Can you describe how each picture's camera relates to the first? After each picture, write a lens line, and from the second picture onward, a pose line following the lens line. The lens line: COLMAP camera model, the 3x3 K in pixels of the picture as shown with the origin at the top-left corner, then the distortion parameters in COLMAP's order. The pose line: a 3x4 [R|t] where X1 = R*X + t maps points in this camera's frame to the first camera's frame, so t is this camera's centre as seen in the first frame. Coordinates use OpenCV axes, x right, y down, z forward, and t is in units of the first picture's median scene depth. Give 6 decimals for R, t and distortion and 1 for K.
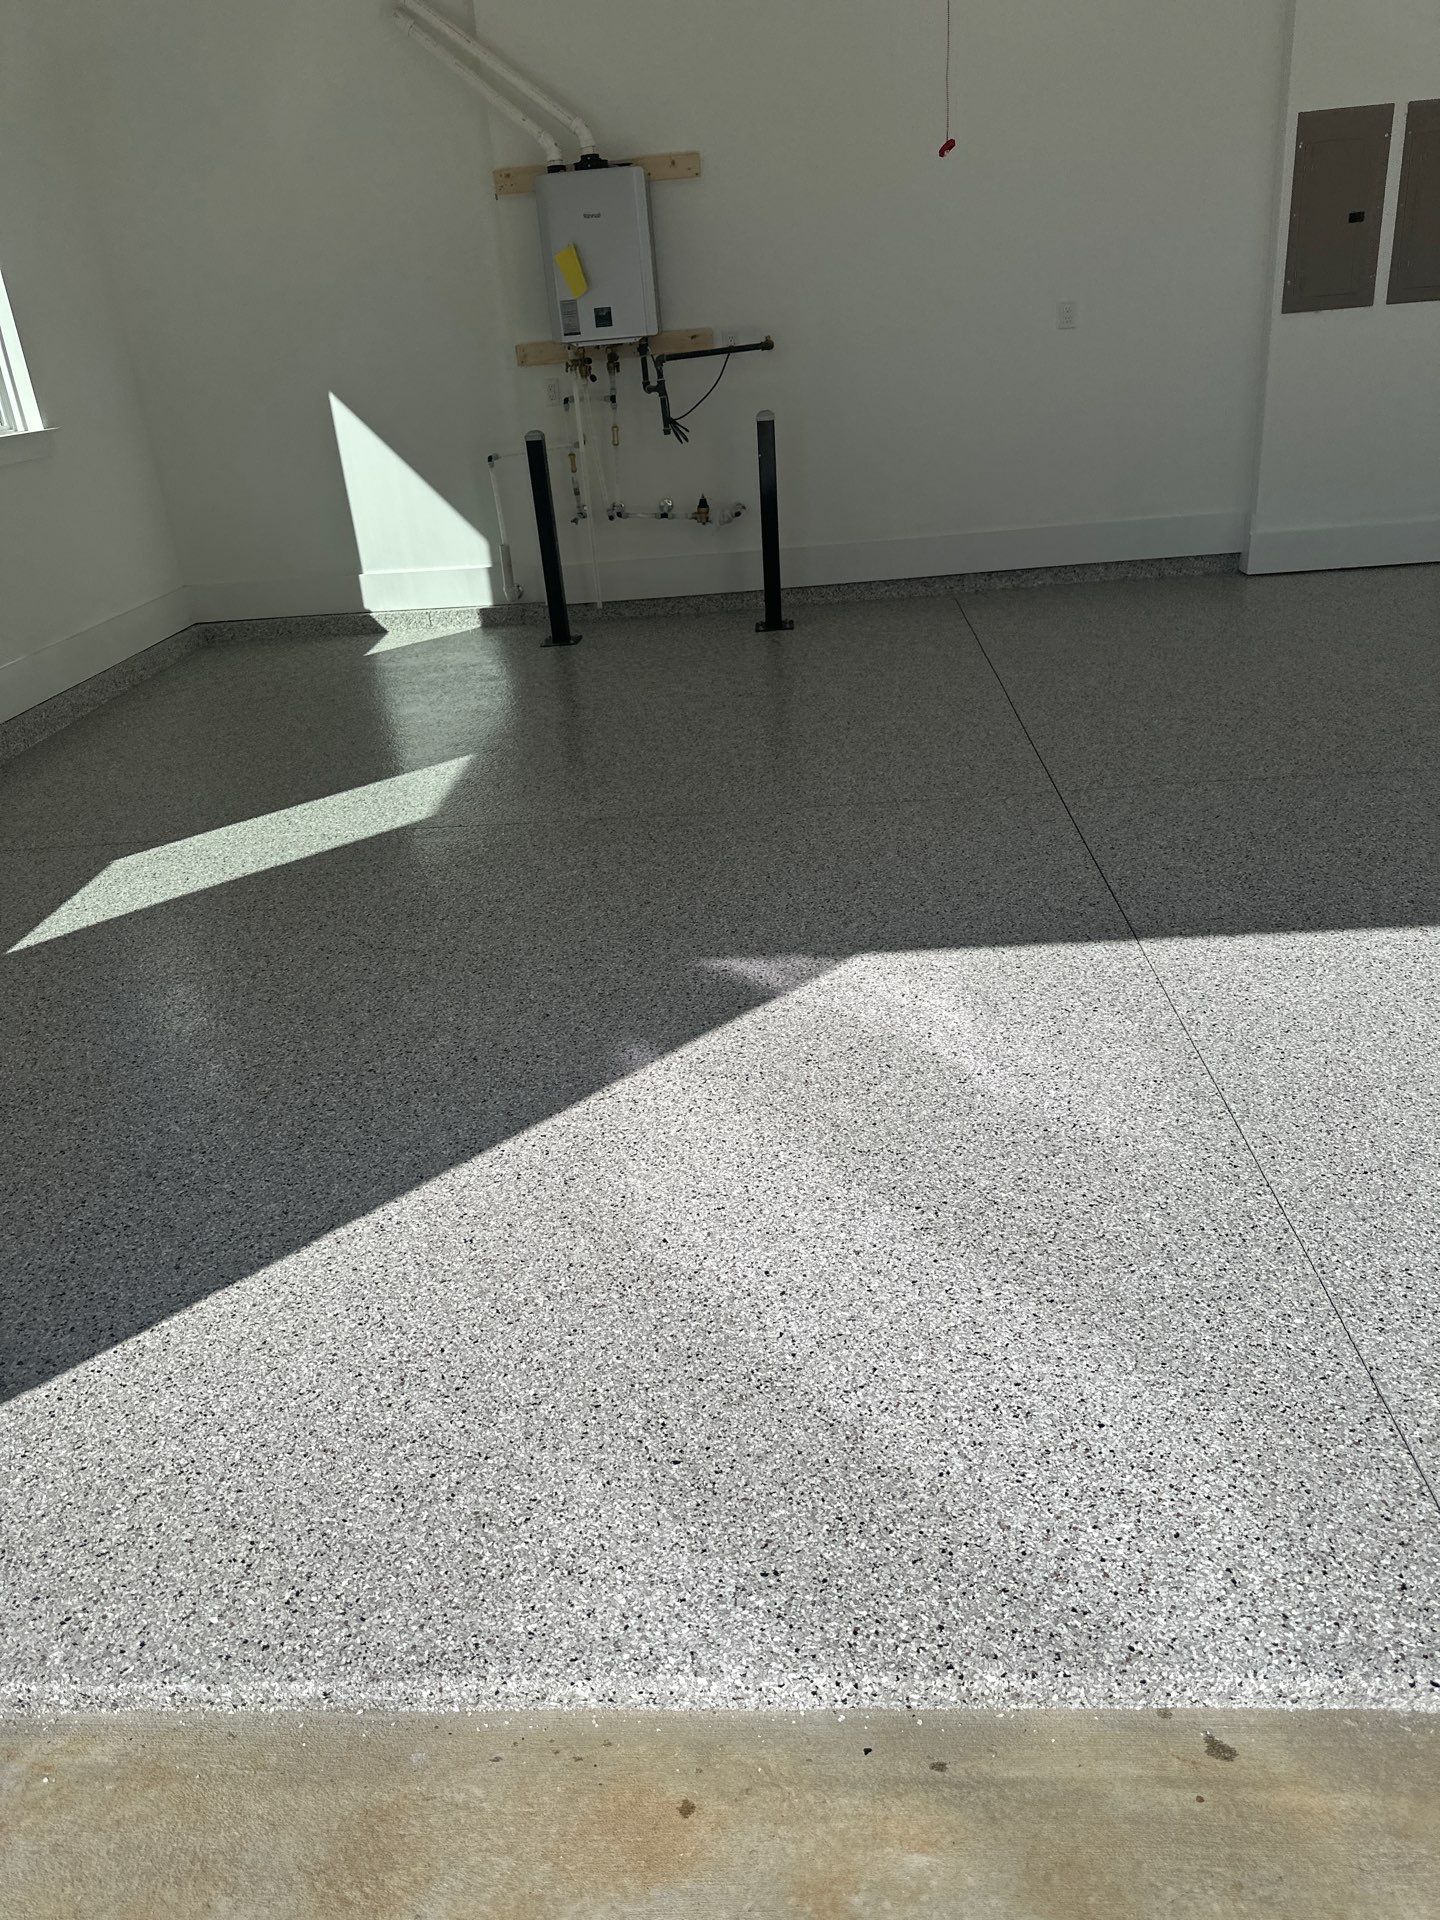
lens RADIAL K [[1344.5, 0, 720.0], [0, 1344.5, 960.0], [0, 0, 1]] dist [0.054175, -0.056354]
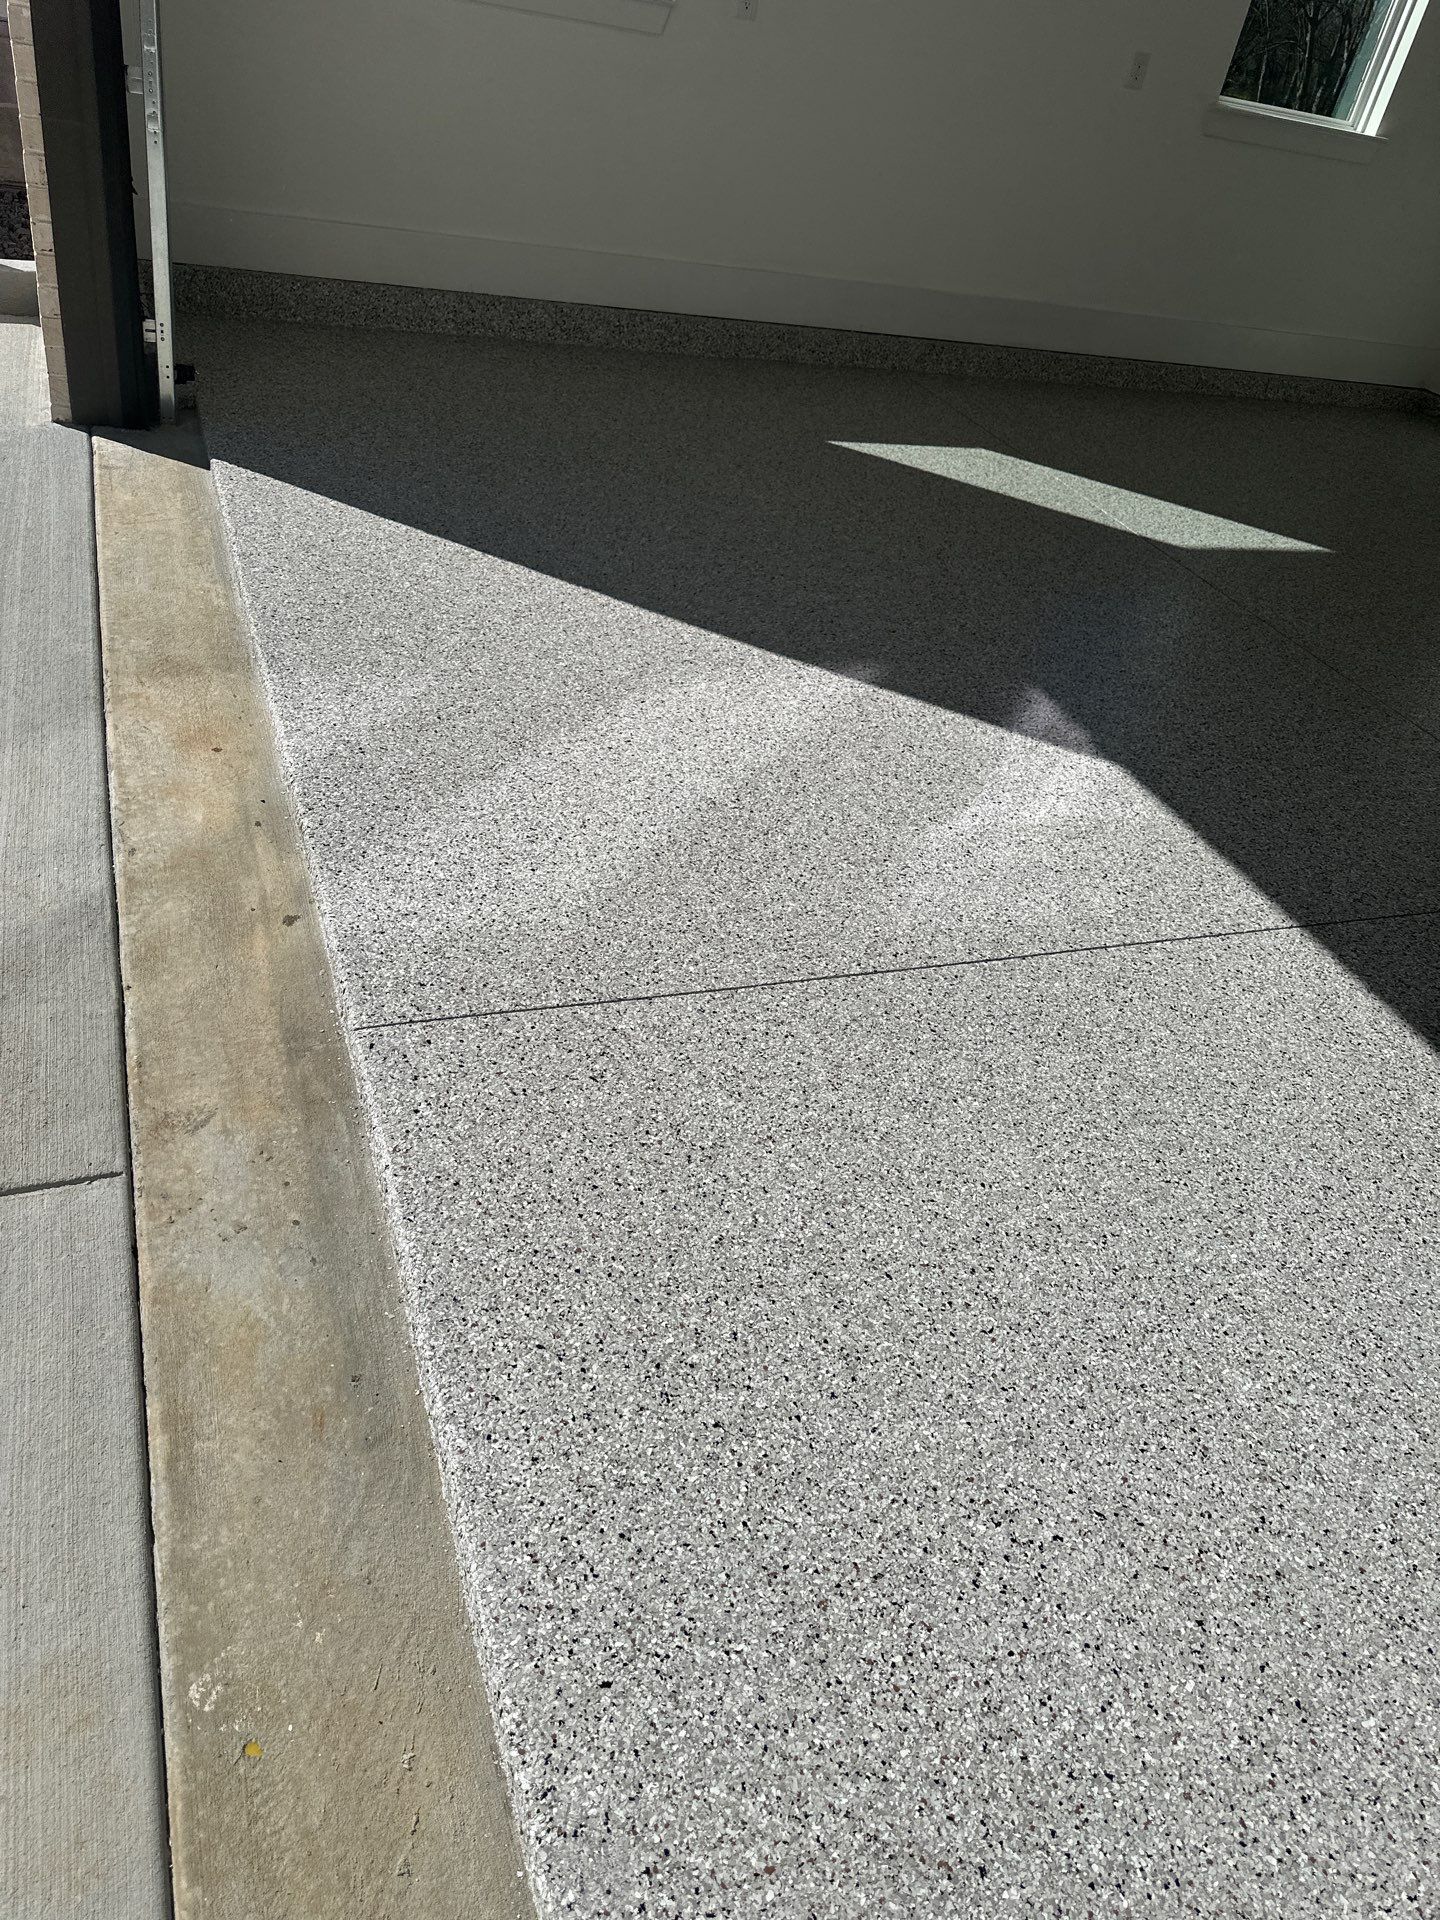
lens RADIAL K [[1352.5, 0, 702.4], [0, 1352.5, 931.8], [0, 0, 1]] dist [0.171345, -0.278419]
pose [[0.373166, 0.654037, -0.658015, 0.810811], [-0.568705, 0.721629, 0.394749, -0.154803], [0.733023, 0.226910, 0.641241, 0.172052]]
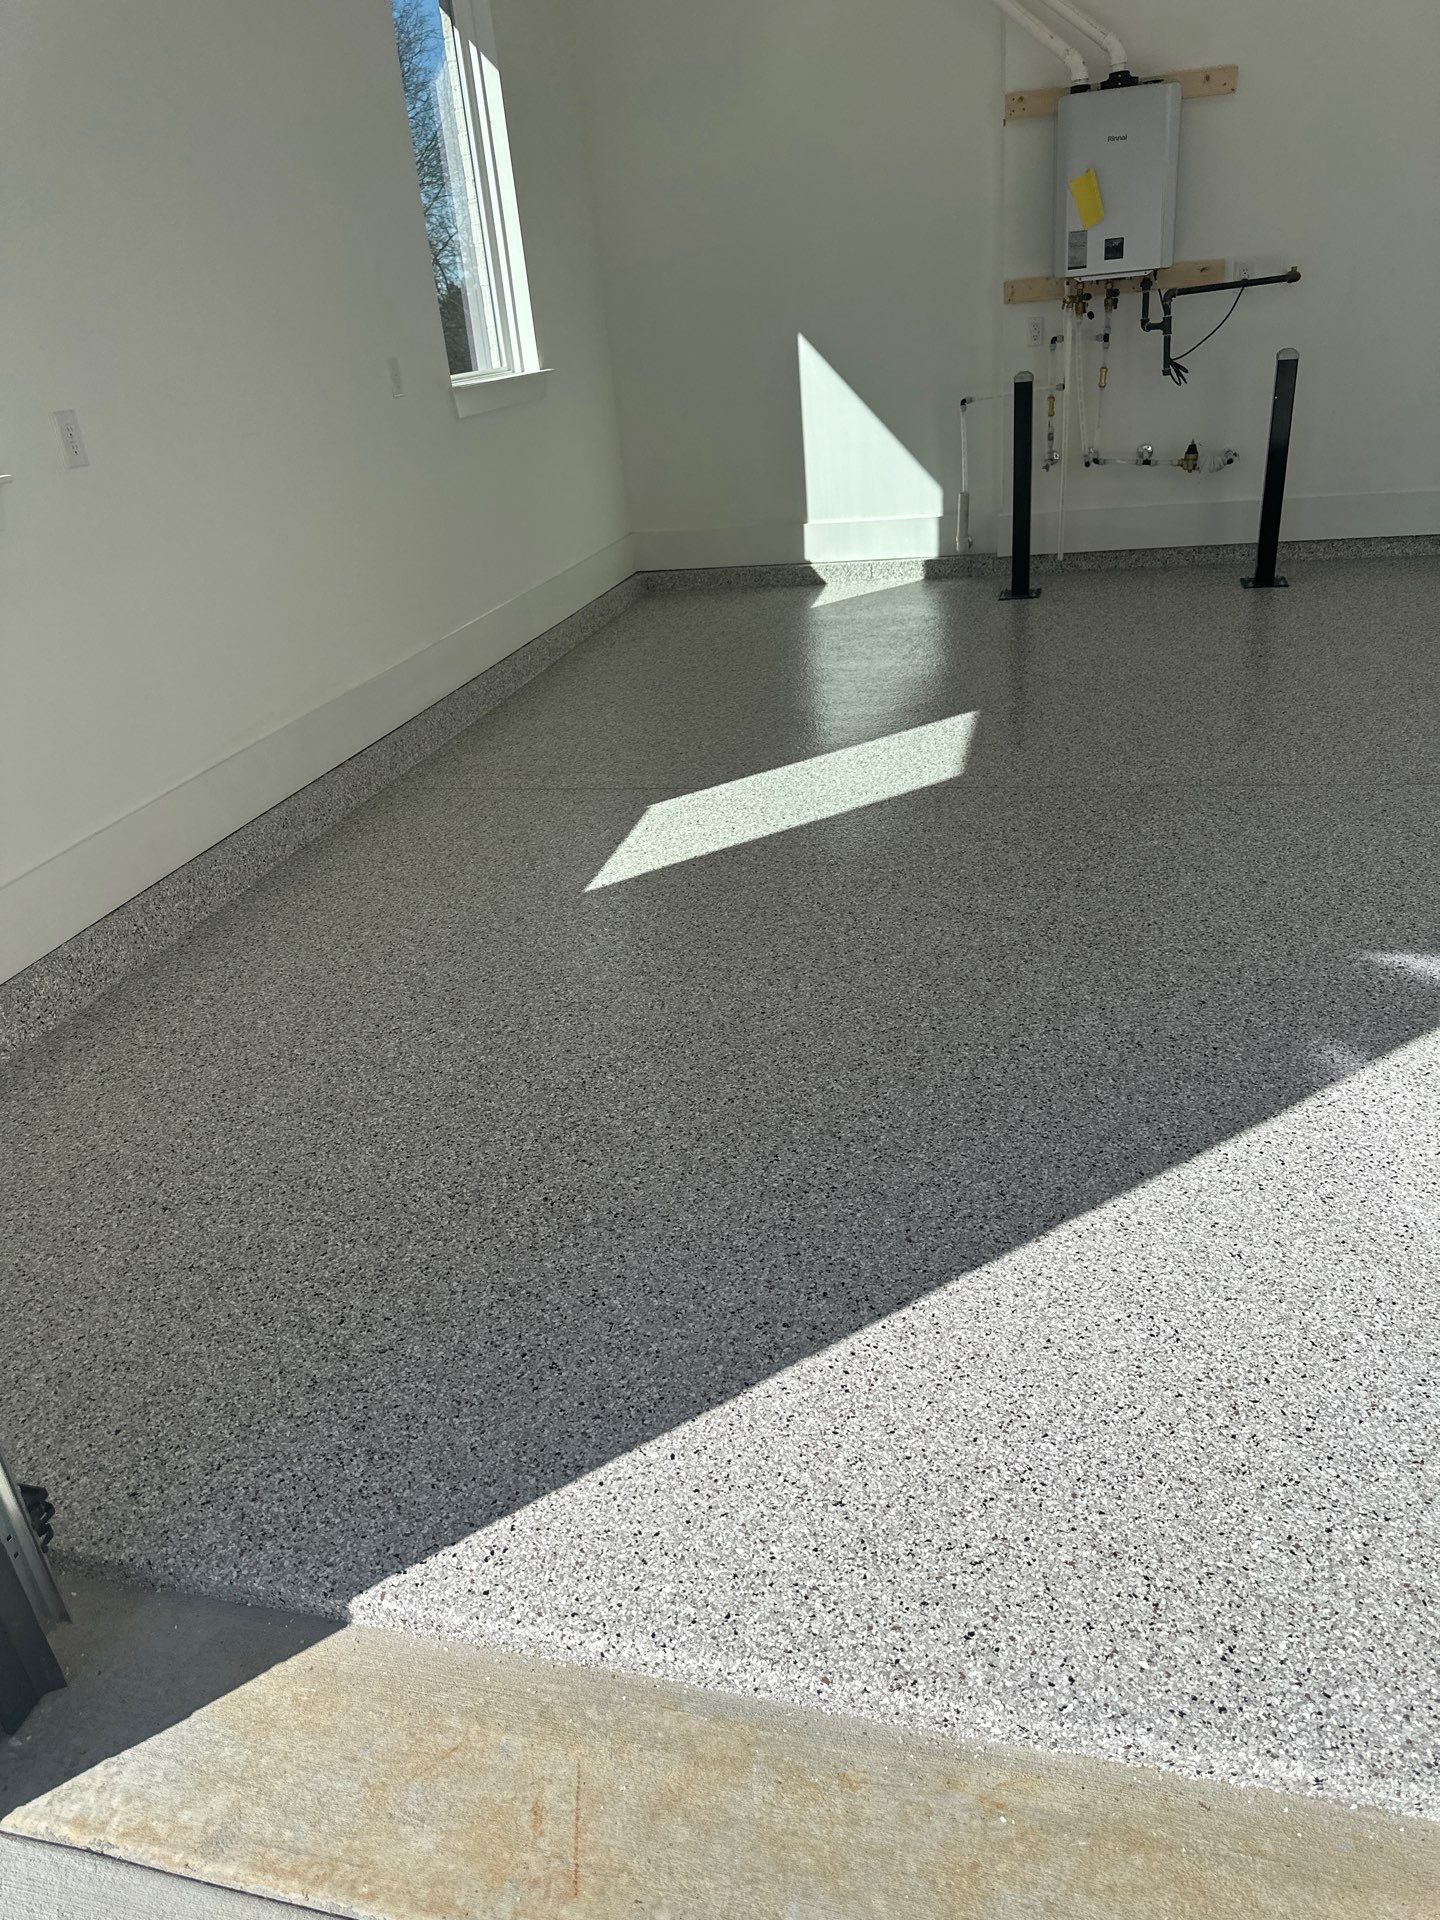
lens RADIAL K [[1344.5, 0, 720.0], [0, 1344.5, 960.0], [0, 0, 1]] dist [0.054175, -0.056354]
pose [[0.980552, 0.076823, -0.180599, -0.300690], [-0.071967, 0.996851, 0.033294, 0.006220], [0.182588, -0.019650, 0.982993, 0.042720]]
